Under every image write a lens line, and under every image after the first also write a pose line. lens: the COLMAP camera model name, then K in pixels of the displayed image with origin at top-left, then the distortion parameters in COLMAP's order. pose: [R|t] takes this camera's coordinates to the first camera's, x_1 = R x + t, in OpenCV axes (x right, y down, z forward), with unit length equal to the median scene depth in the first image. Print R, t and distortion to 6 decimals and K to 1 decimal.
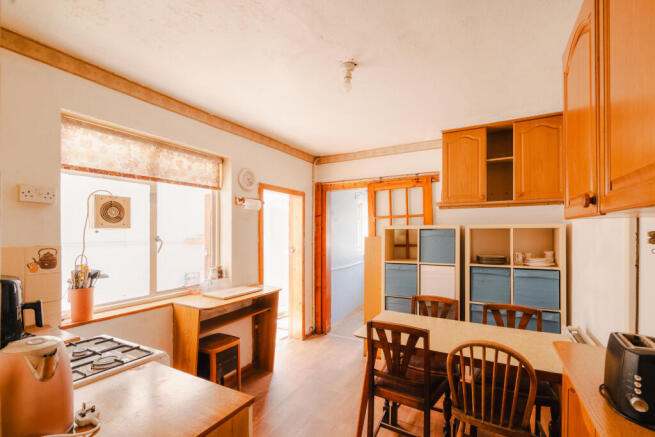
lens RADIAL K [[302.1, 0, 327.7], [0, 302.1, 232.9], [0, 0, 1]] dist [-0.000229, 0.000118]
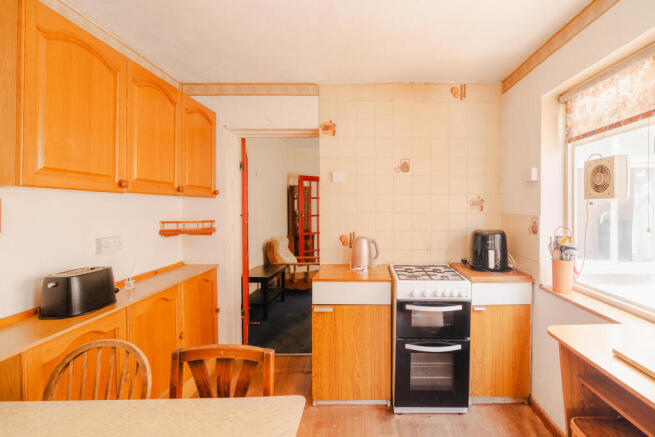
lens RADIAL K [[299.9, 0, 328.2], [0, 299.9, 206.5], [0, 0, 1]] dist [-0.000979, 0.000570]
pose [[-0.919179, -0.000850, -0.393839, 0.270647], [-0.000440, 0.999999, -0.001131, 0.006218], [0.393840, -0.000866, -0.919179, 1.473222]]
